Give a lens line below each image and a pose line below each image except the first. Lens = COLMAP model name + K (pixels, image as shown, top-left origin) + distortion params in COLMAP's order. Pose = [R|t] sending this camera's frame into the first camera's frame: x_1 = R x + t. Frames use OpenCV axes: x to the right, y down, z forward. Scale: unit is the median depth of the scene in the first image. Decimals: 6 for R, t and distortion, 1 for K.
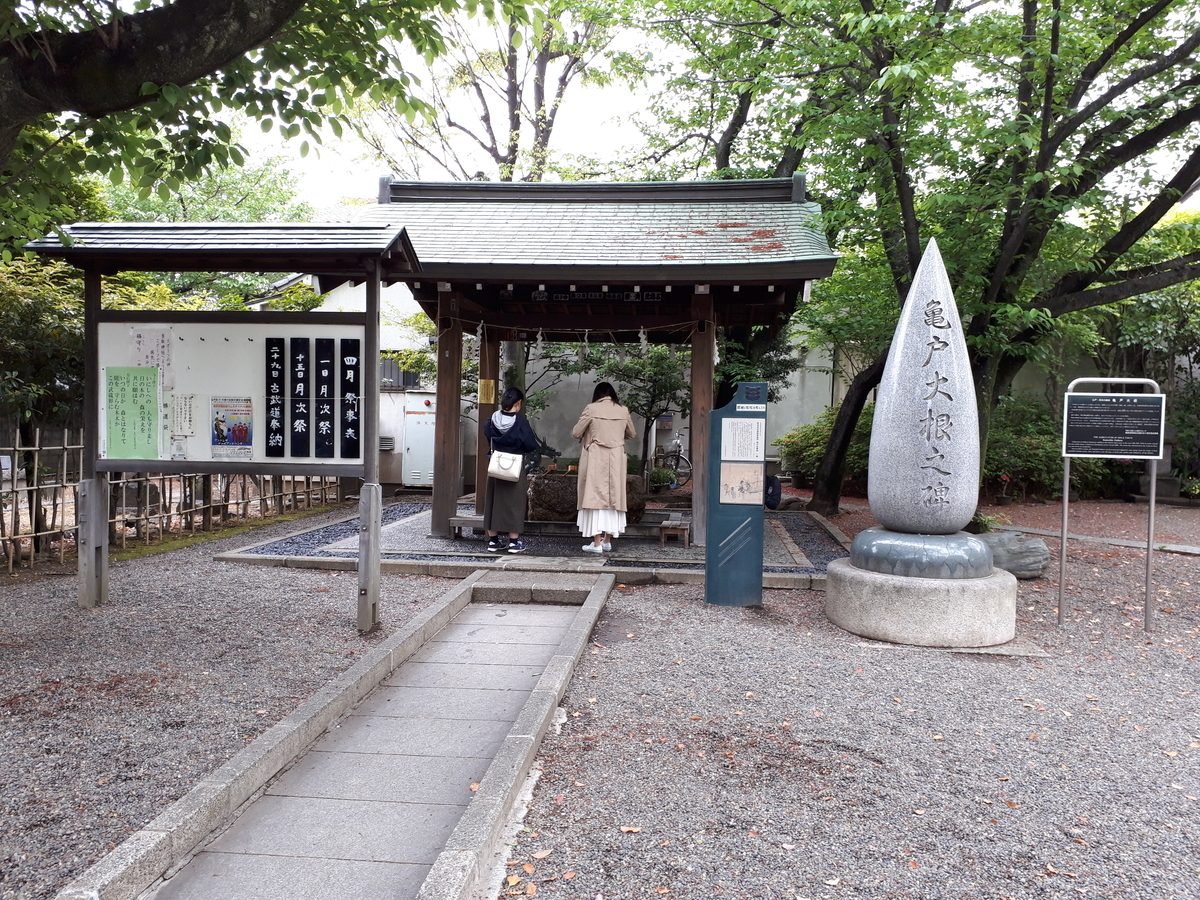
lens RADIAL K [[952.6, 0, 599.8], [0, 952.6, 450.4], [0, 0, 1]] dist [0.002467, 0.002137]
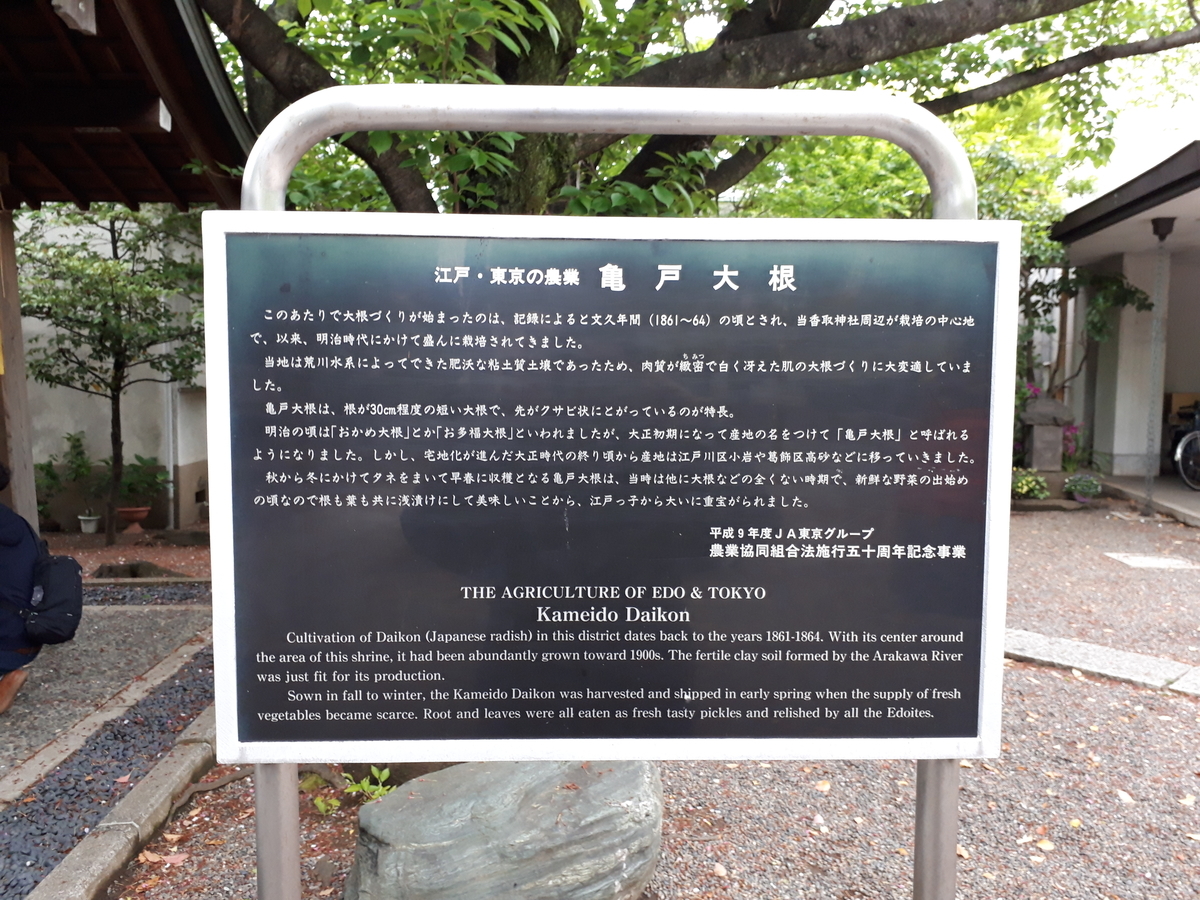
lens RADIAL K [[952.6, 0, 600.2], [0, 952.6, 450.2], [0, 0, 1]] dist [0.002467, 0.002137]
pose [[0.987346, -0.027156, 0.156236, 0.519598], [0.021852, 0.999128, 0.035568, -0.035602], [-0.157066, -0.031704, 0.987079, 0.885788]]
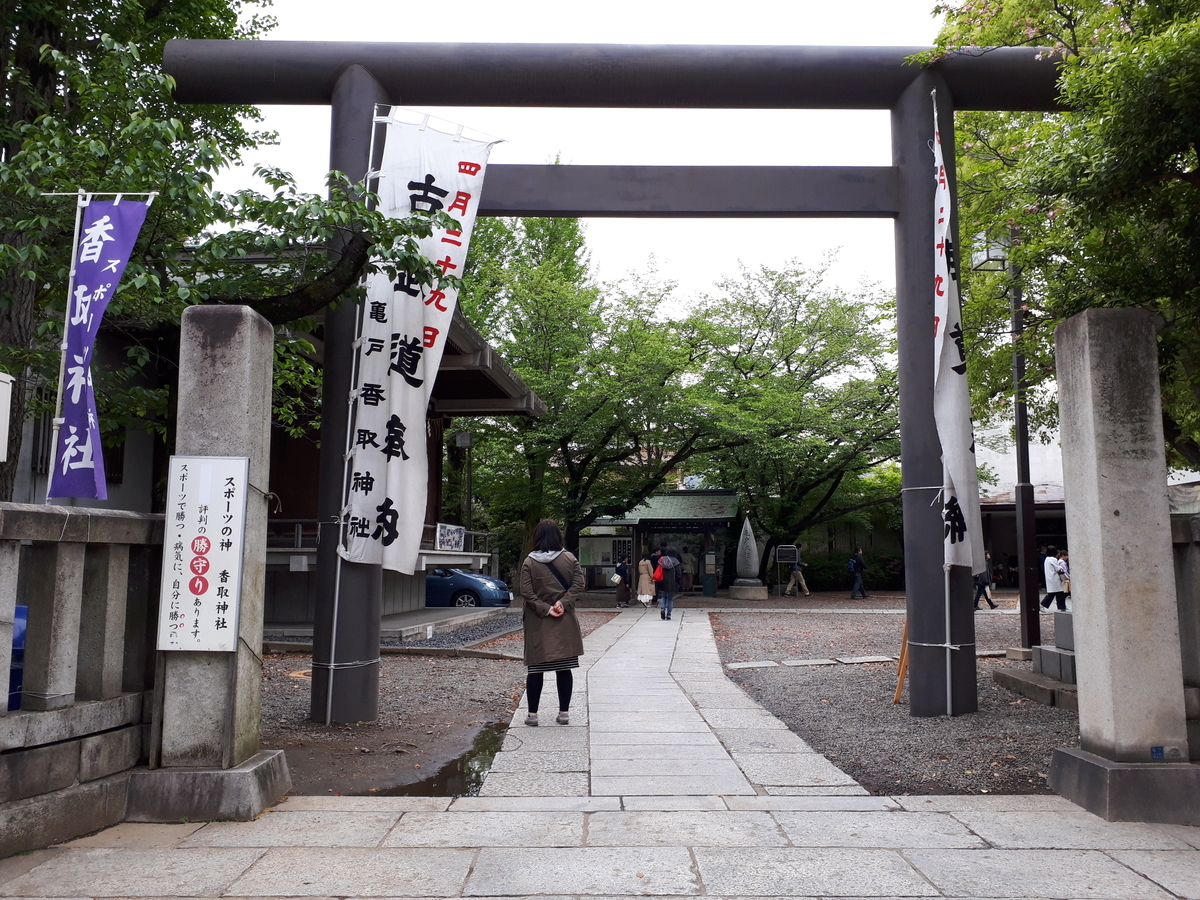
lens RADIAL K [[952.6, 0, 600.8], [0, 952.6, 448.5], [0, 0, 1]] dist [0.002467, 0.002137]
pose [[0.995432, -0.027017, -0.091568, 0.056823], [0.011931, 0.986808, -0.161458, 0.187199], [0.094723, 0.159628, 0.982622, -3.484134]]
